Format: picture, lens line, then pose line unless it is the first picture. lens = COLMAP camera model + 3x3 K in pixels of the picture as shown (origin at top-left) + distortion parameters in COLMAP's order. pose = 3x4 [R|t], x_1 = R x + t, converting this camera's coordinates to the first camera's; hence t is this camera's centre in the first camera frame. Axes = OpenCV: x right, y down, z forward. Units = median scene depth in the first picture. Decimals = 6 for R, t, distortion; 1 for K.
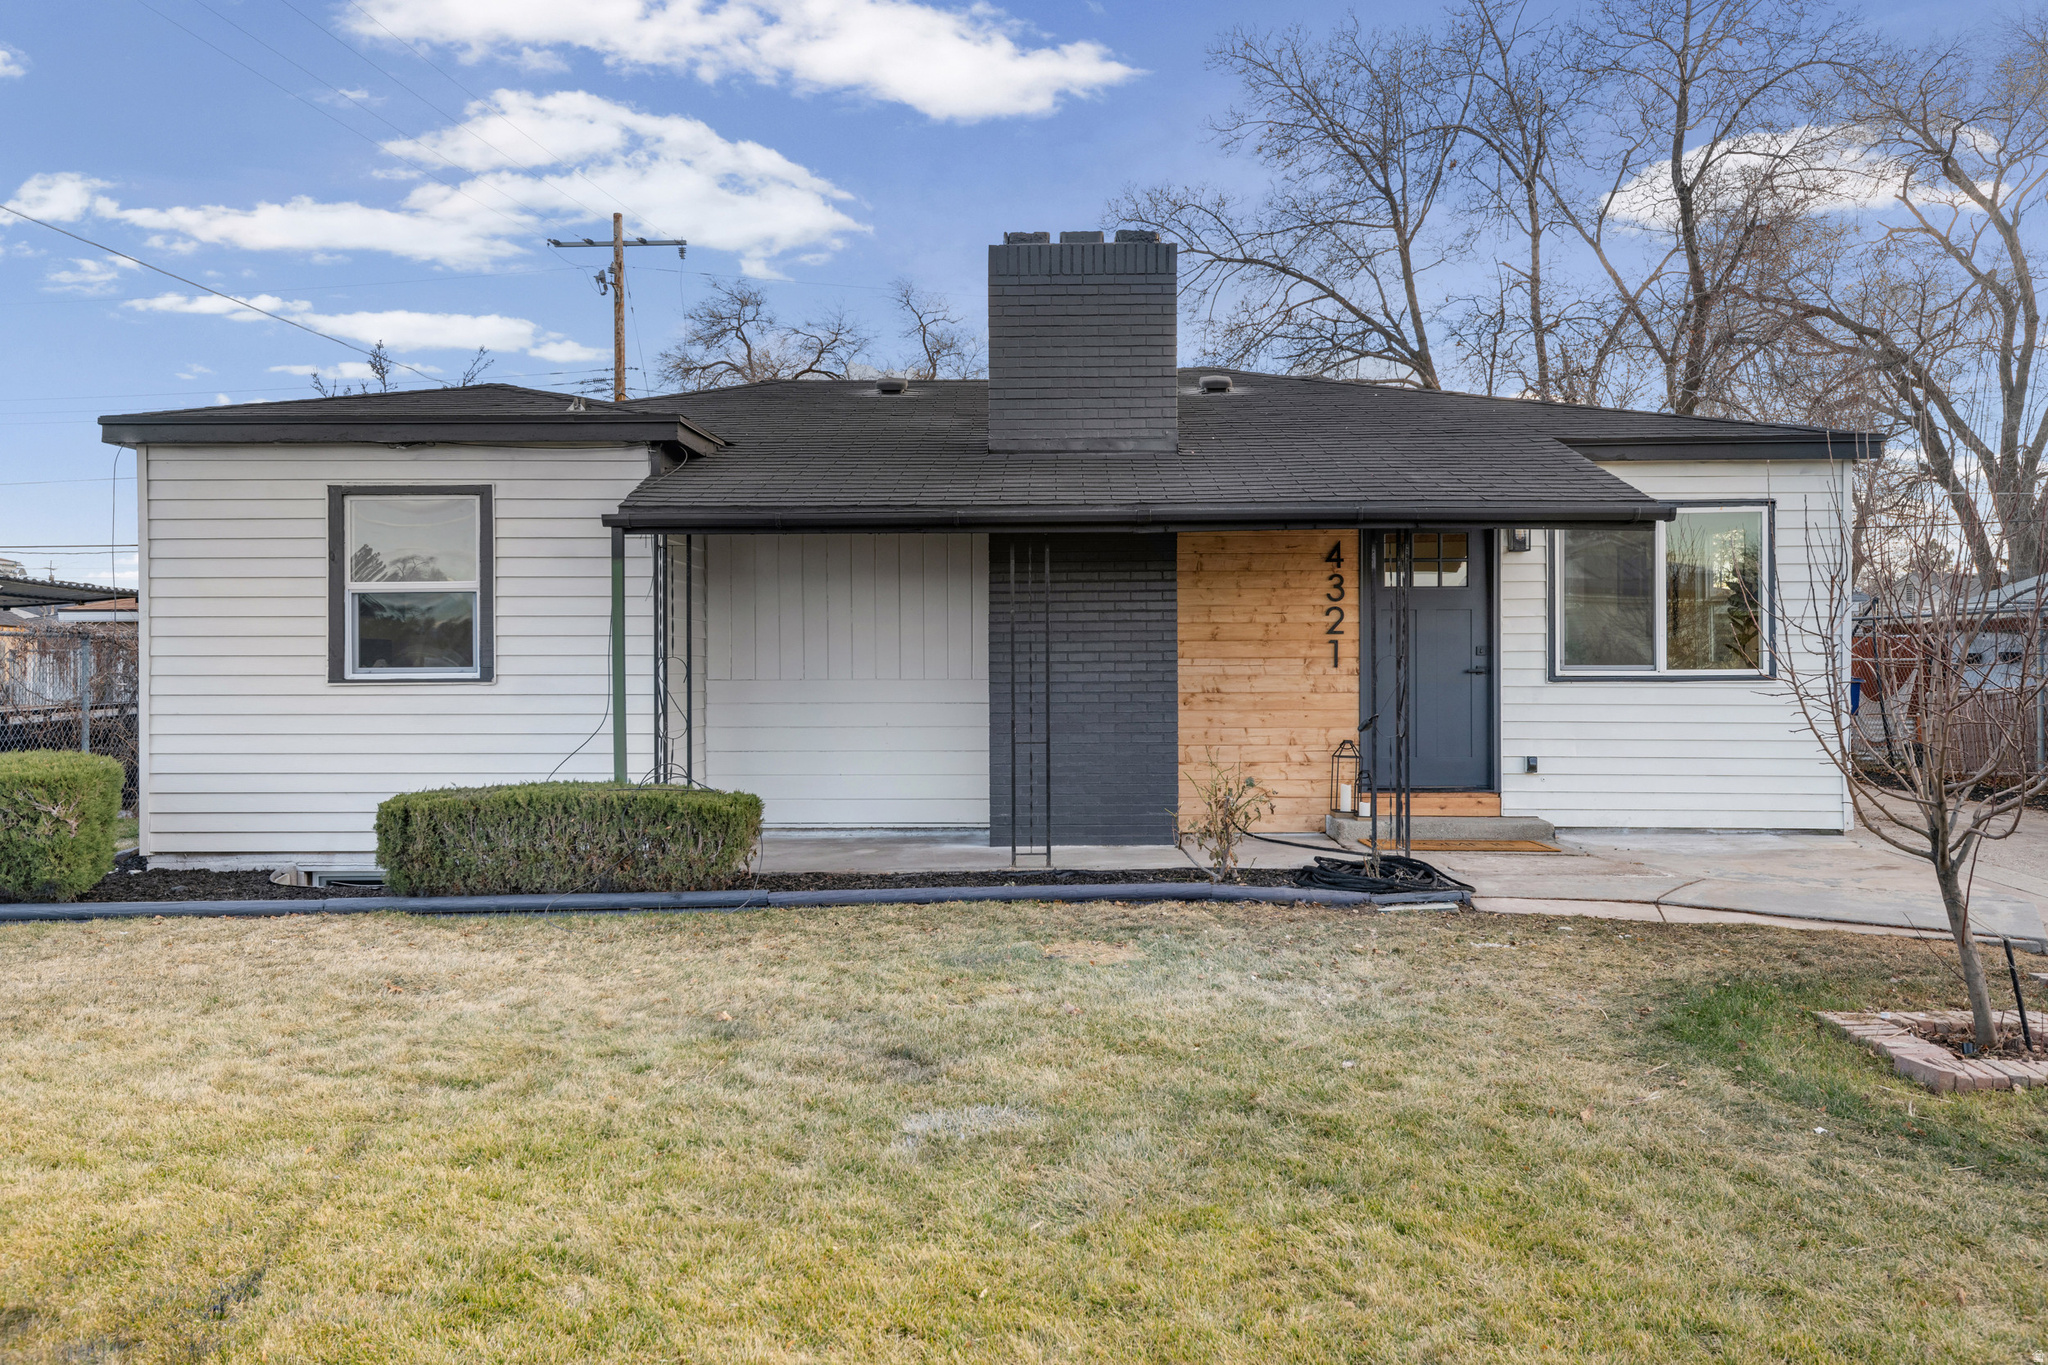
lens RADIAL K [[1496.7, 0, 1009.6], [0, 1496.7, 653.6], [0, 0, 1]] dist [0.030288, 0.001231]
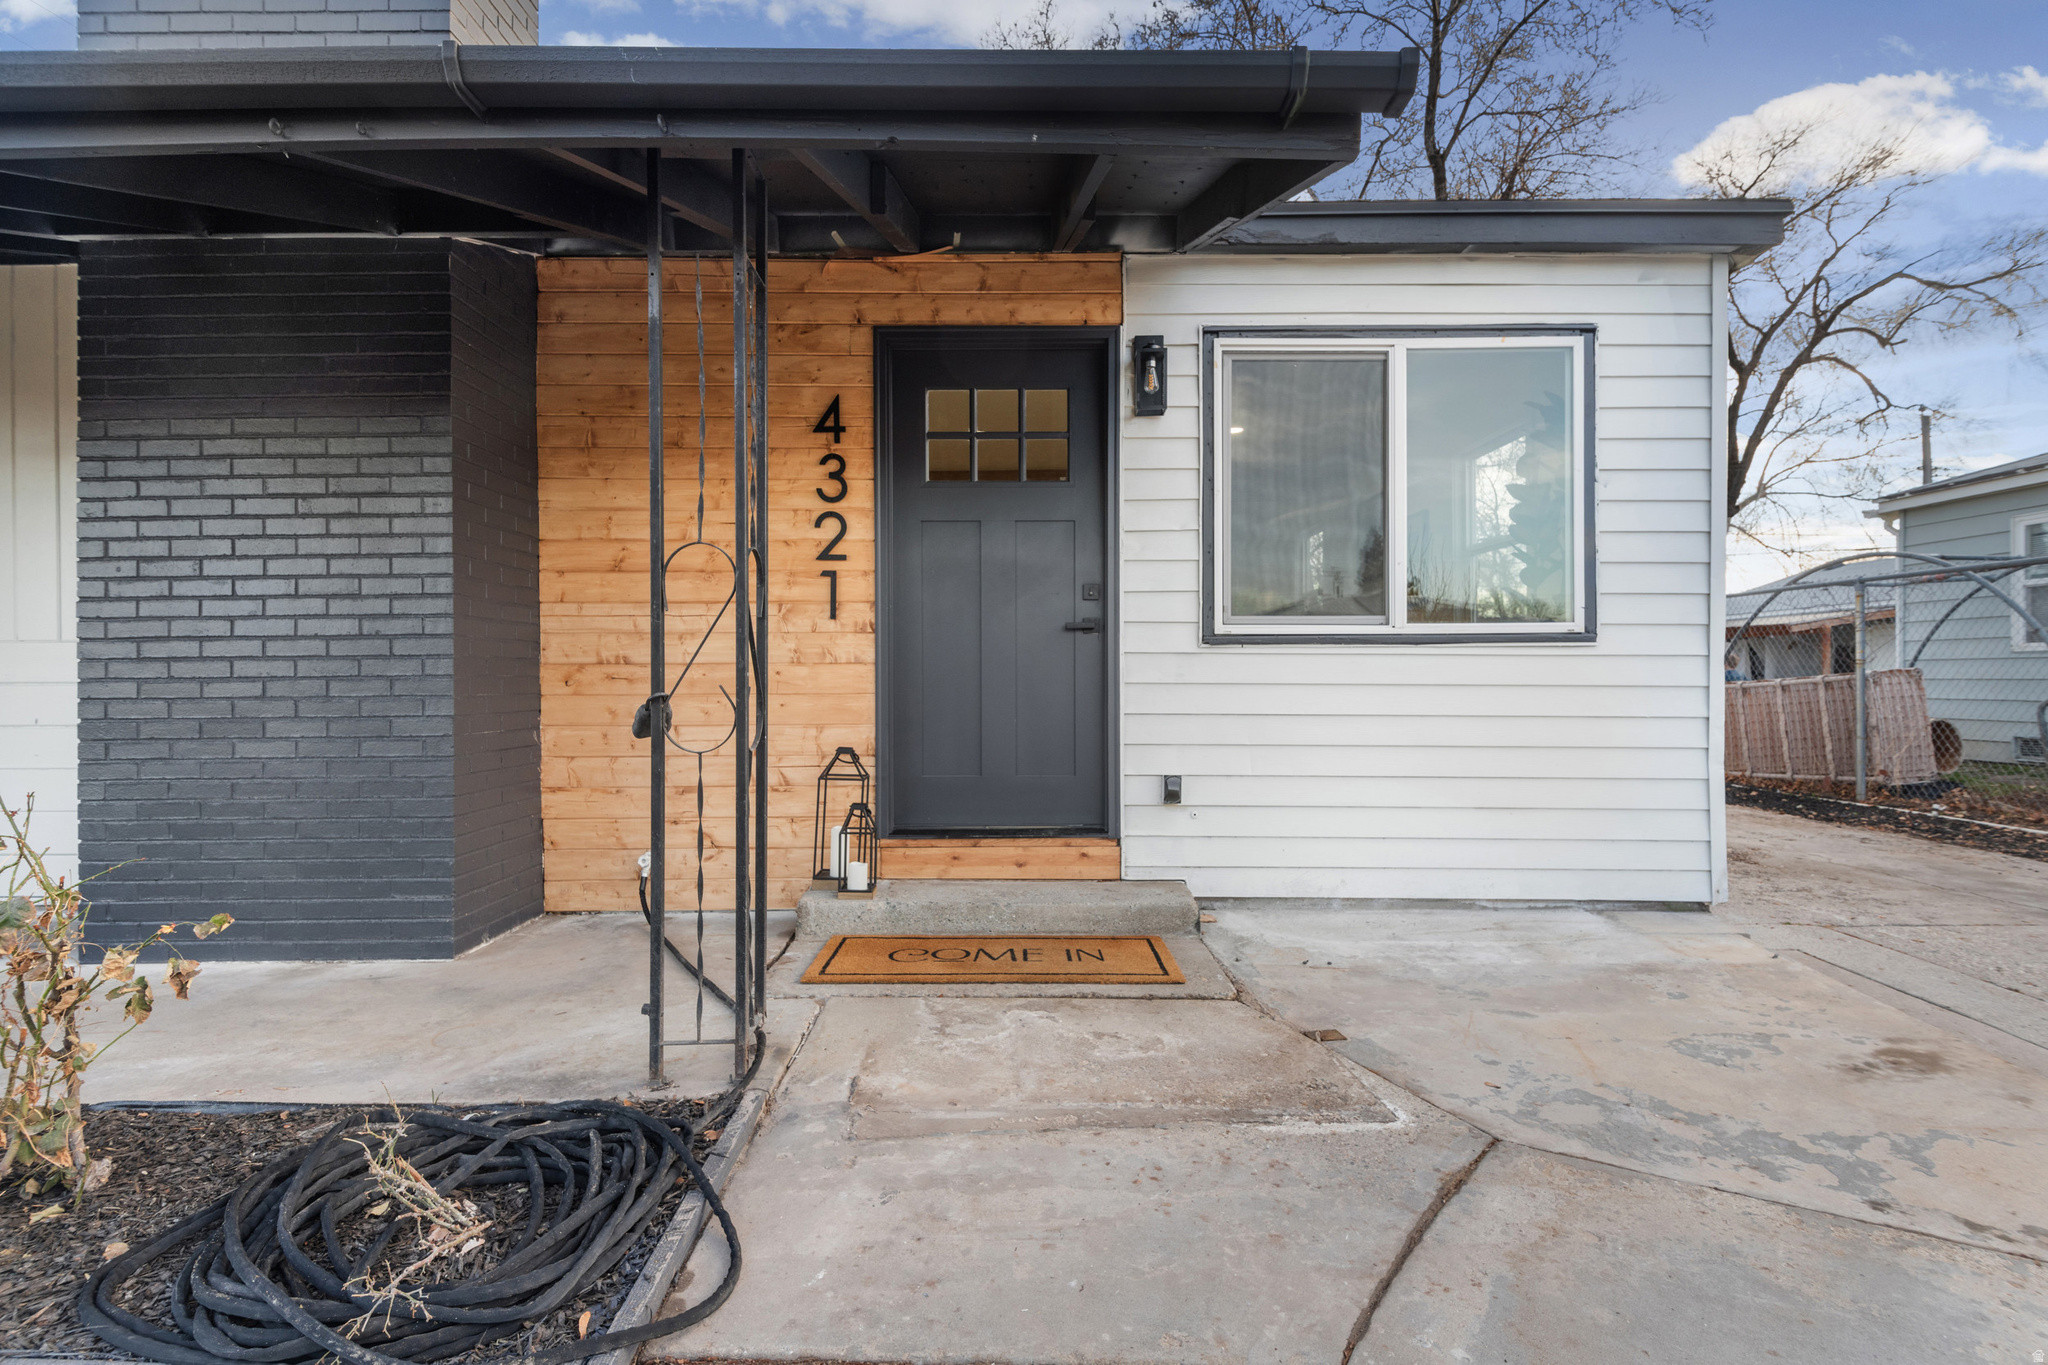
lens RADIAL K [[993.0, 0, 1021.0], [0, 993.0, 679.1], [0, 0, 1]] dist [0.035434, -0.025046]
pose [[0.999629, 0.000016, 0.027254, 0.279392], [-0.000135, 0.999990, 0.004362, 0.030345], [-0.027253, -0.004365, 0.999619, 0.623579]]
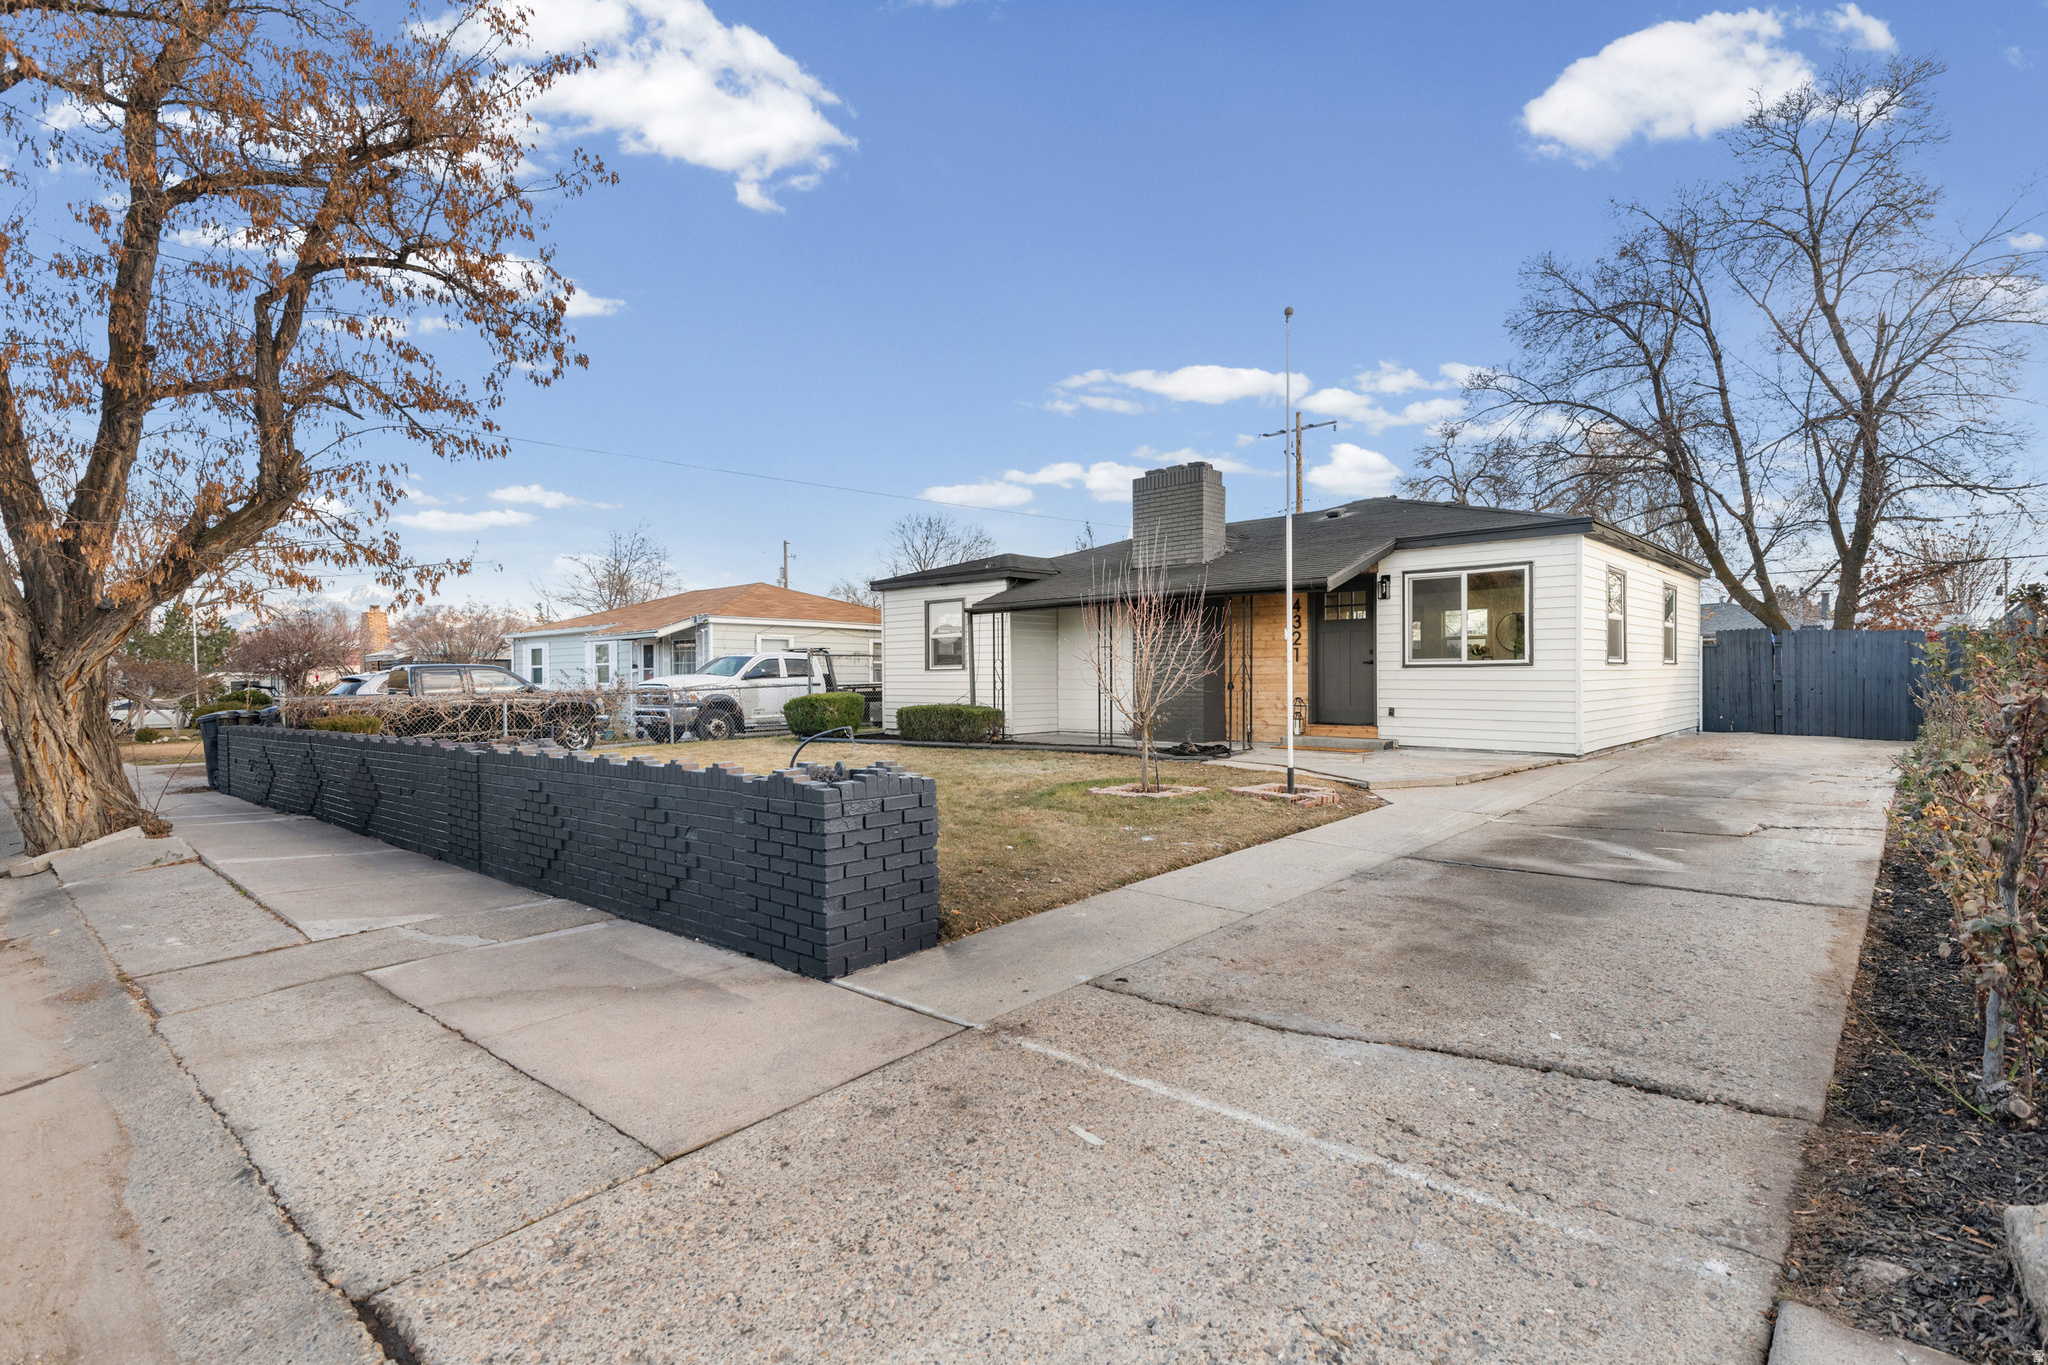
lens RADIAL K [[993.0, 0, 1021.0], [0, 993.0, 679.1], [0, 0, 1]] dist [0.035434, -0.025046]
pose [[0.749122, -0.000242, -0.662432, 0.828096], [0.005781, 0.999964, 0.006172, 0.022378], [0.662407, -0.008453, 0.749097, -0.247969]]
